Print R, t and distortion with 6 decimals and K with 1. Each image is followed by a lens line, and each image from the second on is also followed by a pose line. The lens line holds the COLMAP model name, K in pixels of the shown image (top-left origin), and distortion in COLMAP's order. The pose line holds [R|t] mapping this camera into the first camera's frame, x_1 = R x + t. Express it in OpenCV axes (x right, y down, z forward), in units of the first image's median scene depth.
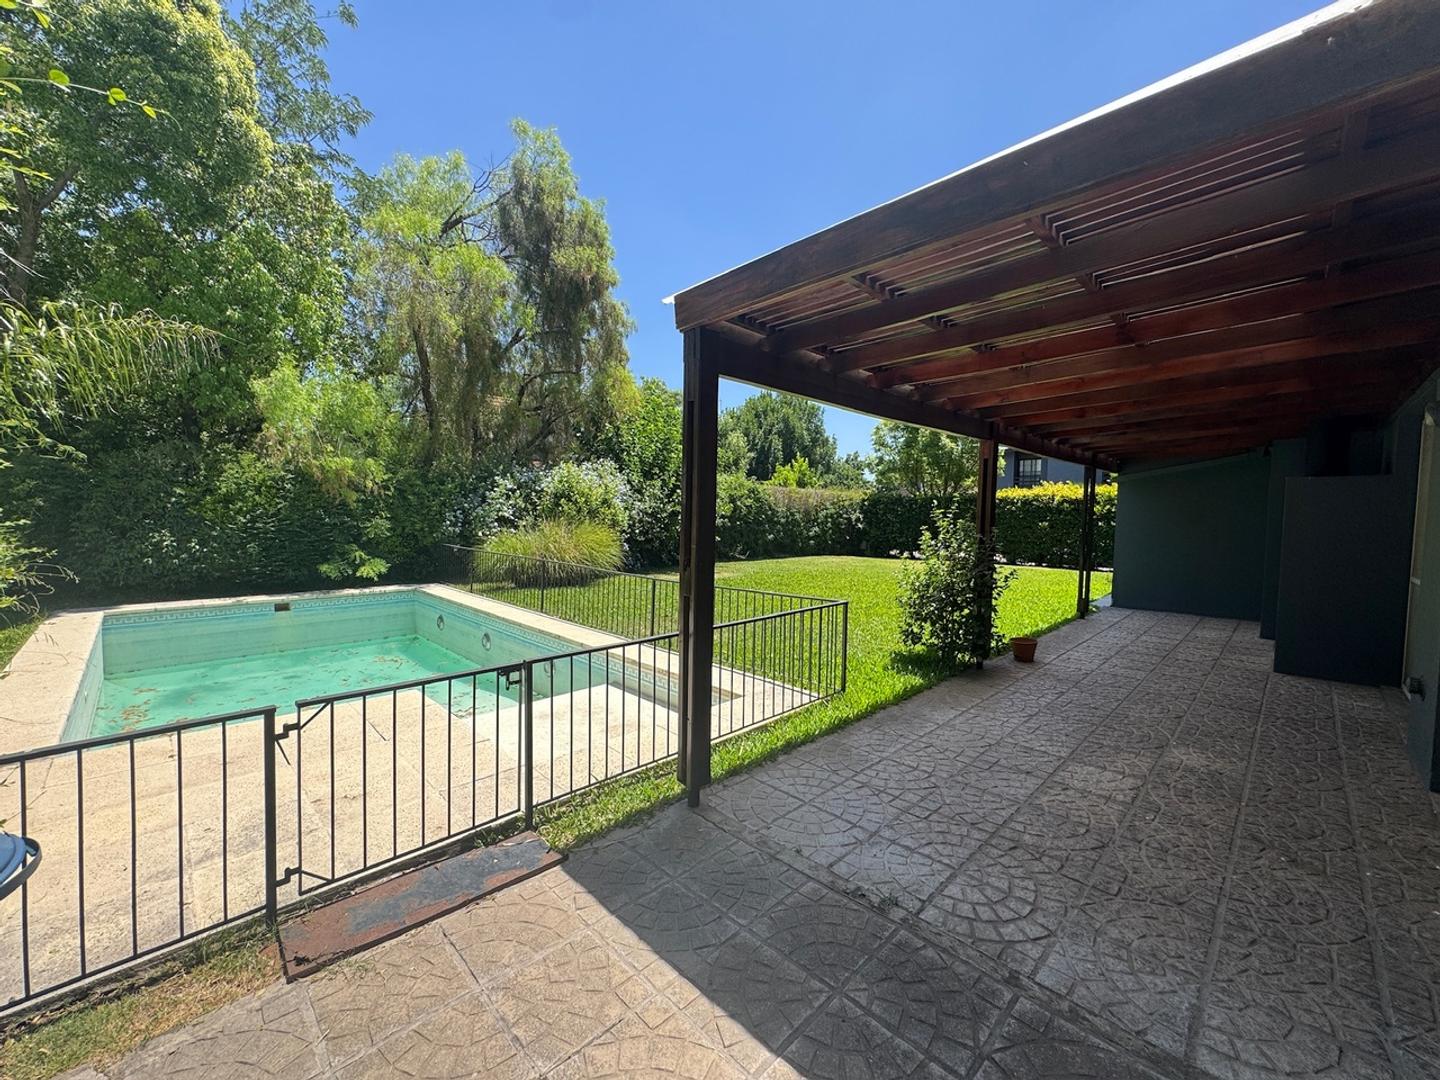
lens RADIAL K [[578.7, 0, 720.0], [0, 578.7, 540.0], [0, 0, 1]] dist [0.000738, 0.000270]
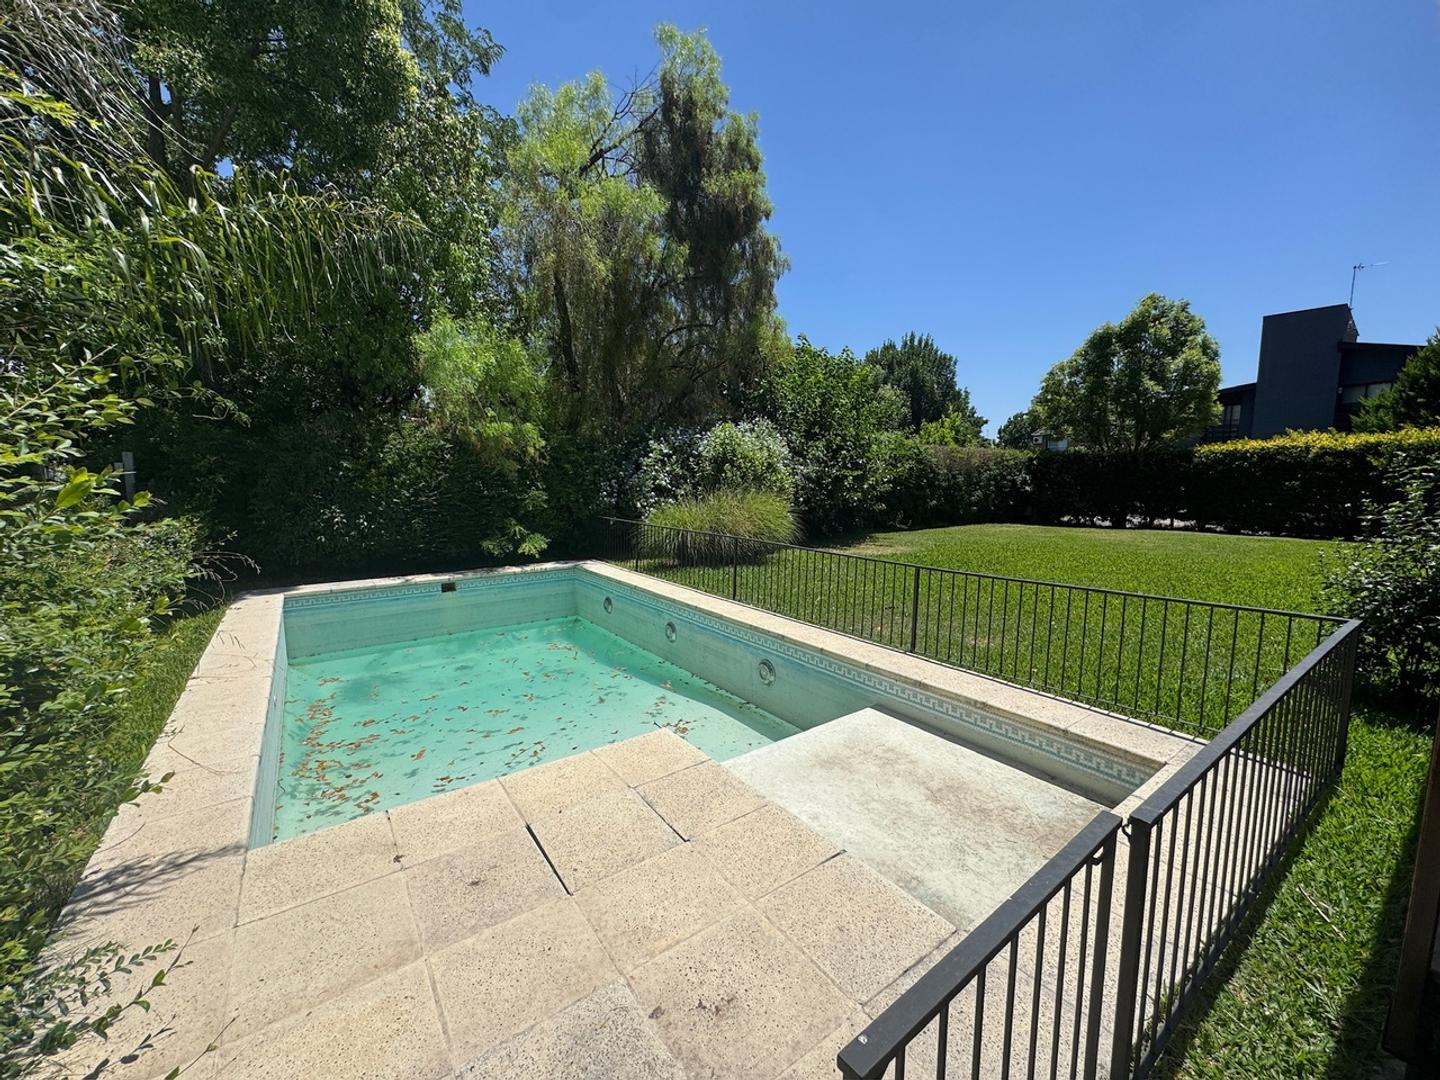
lens RADIAL K [[578.7, 0, 720.0], [0, 578.7, 540.0], [0, 0, 1]] dist [0.000738, 0.000270]
pose [[0.986821, -0.001260, -0.161813, -0.136829], [0.010965, 0.998192, 0.059099, -0.007702], [0.161446, -0.060095, 0.985050, 0.124185]]
